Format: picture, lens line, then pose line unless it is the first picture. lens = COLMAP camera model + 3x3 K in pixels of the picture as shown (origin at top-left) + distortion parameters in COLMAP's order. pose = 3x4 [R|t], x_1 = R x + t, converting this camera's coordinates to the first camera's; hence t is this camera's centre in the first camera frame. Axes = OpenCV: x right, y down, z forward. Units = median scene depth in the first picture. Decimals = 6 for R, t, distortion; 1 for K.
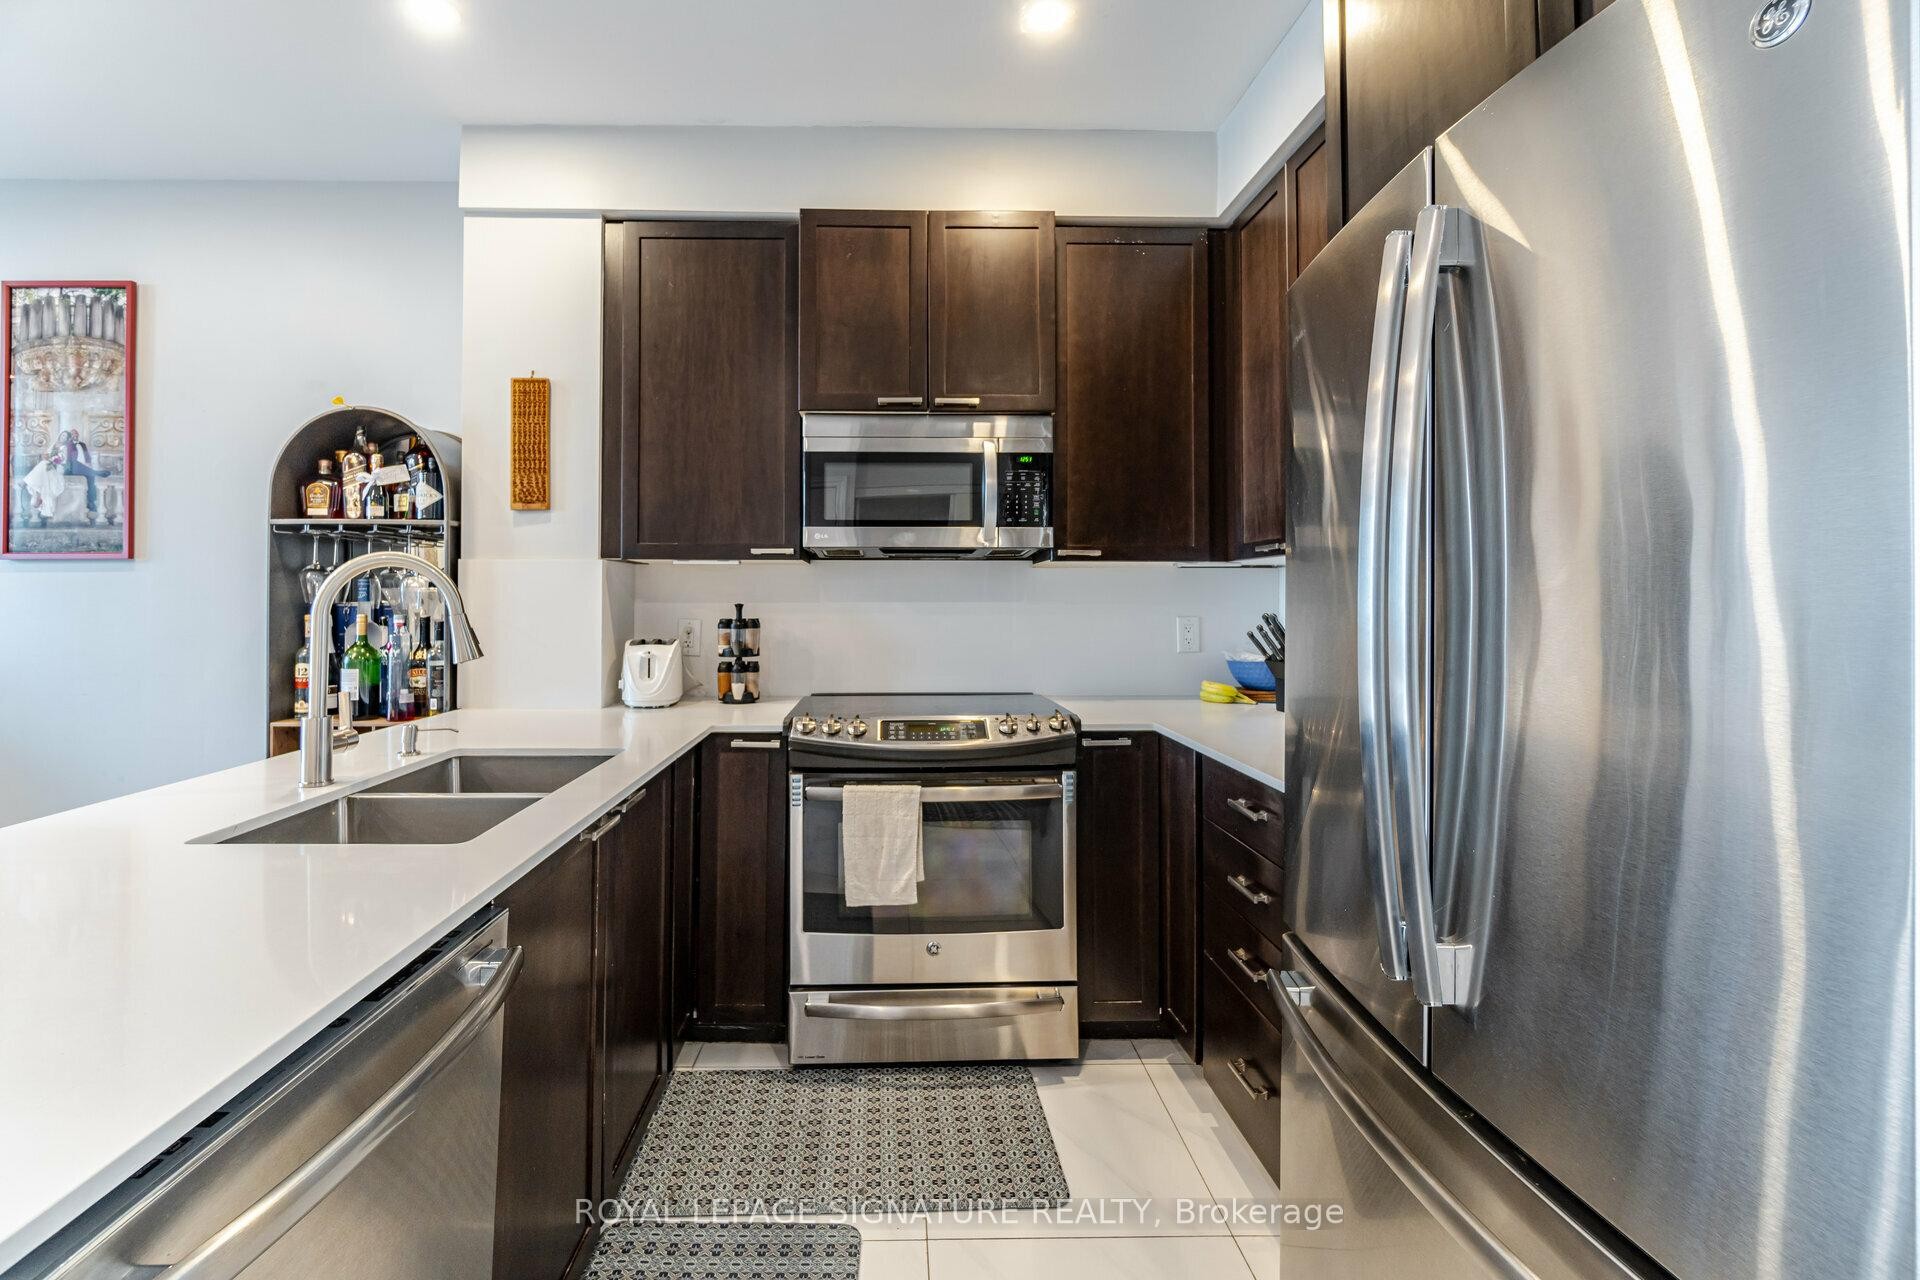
lens RADIAL K [[840.9, 0, 904.6], [0, 840.9, 584.8], [0, 0, 1]] dist [-0.003738, -0.000175]
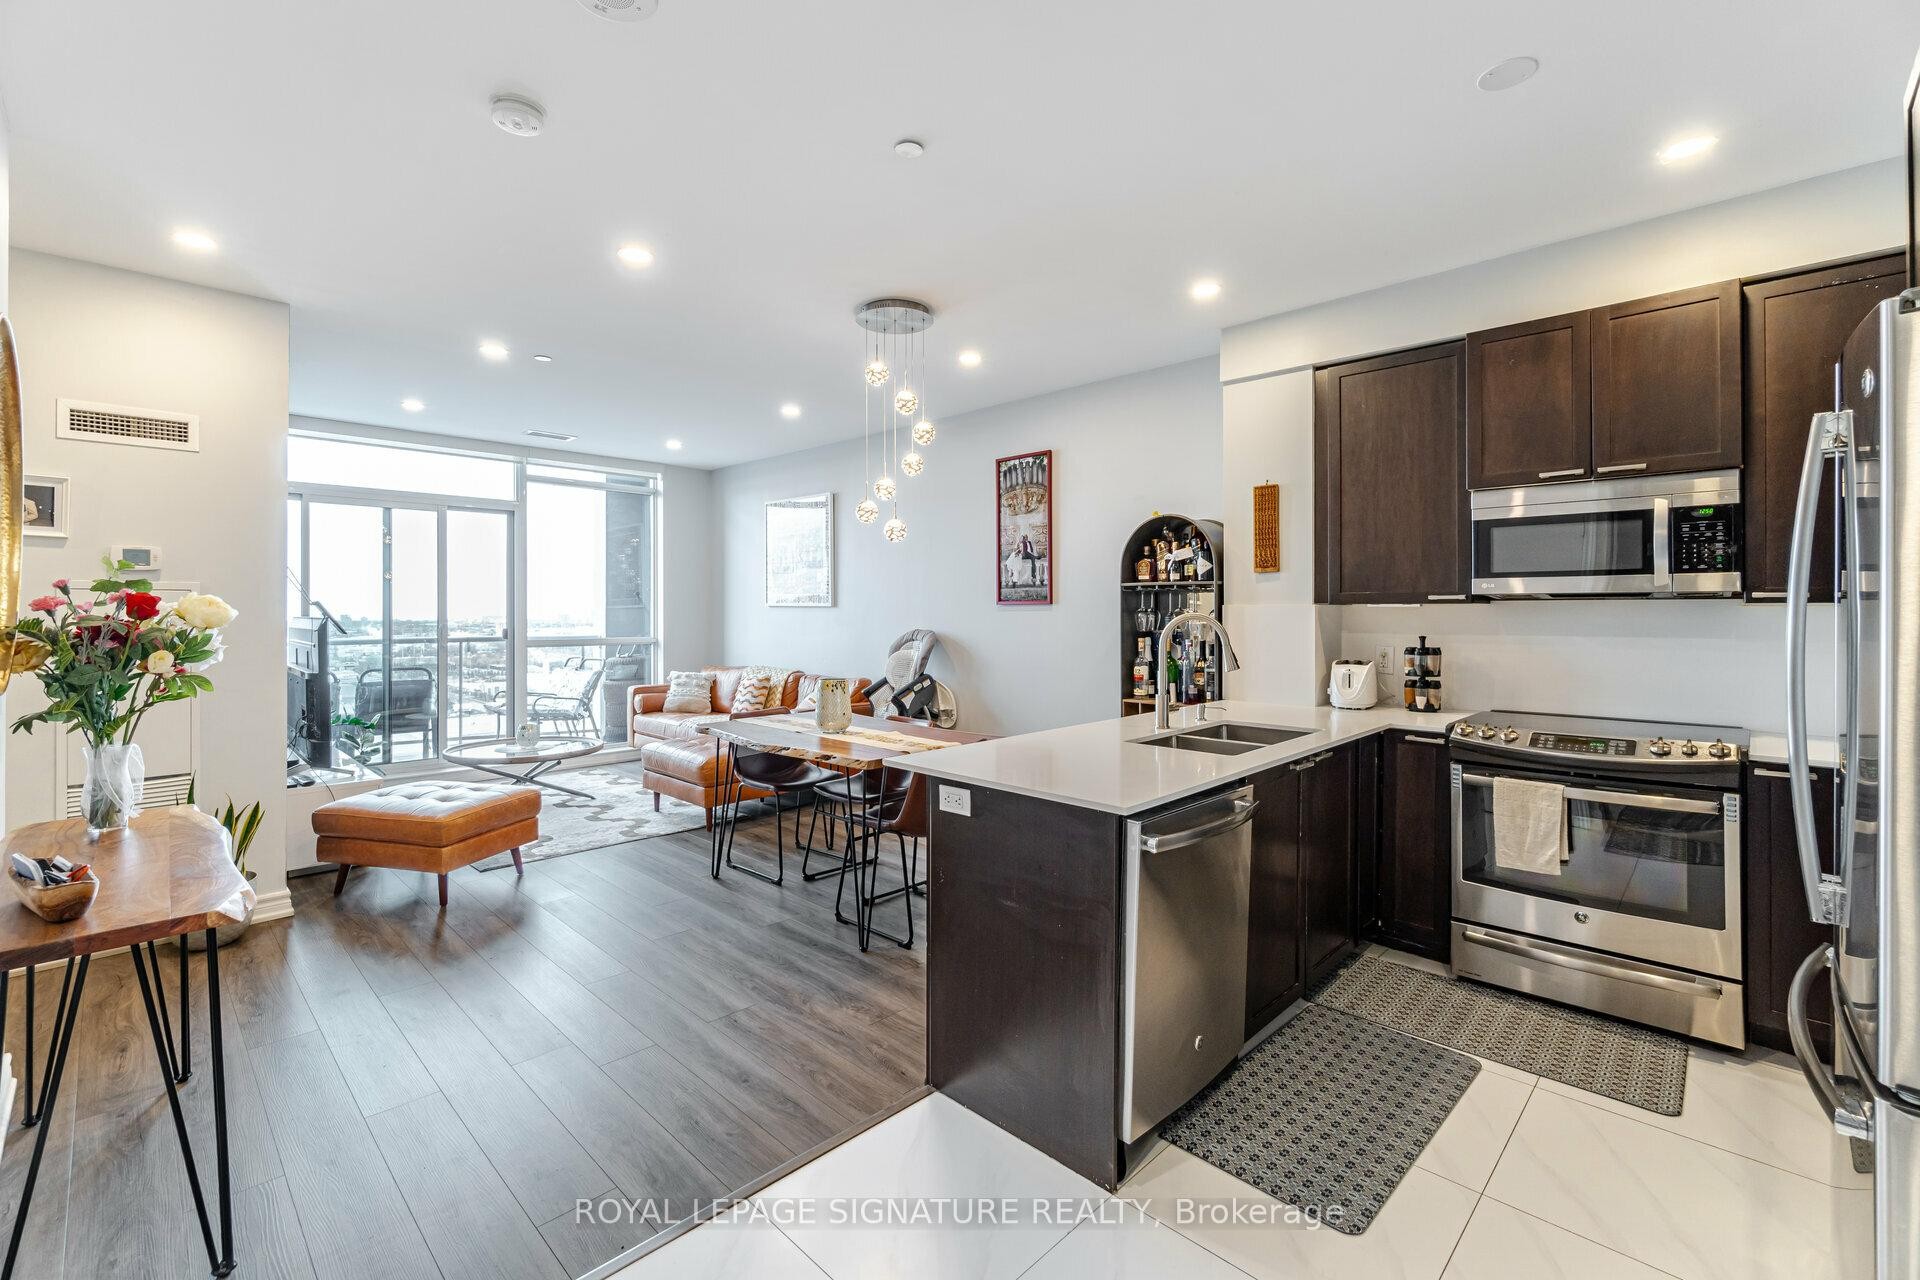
lens RADIAL K [[840.9, 0, 939.4], [0, 840.9, 613.4], [0, 0, 1]] dist [-0.003738, -0.000175]
pose [[0.696856, 0.001520, -0.717209, 0.232823], [0.015456, 0.999734, 0.017136, -0.050337], [0.717044, -0.023027, 0.696647, -0.485119]]
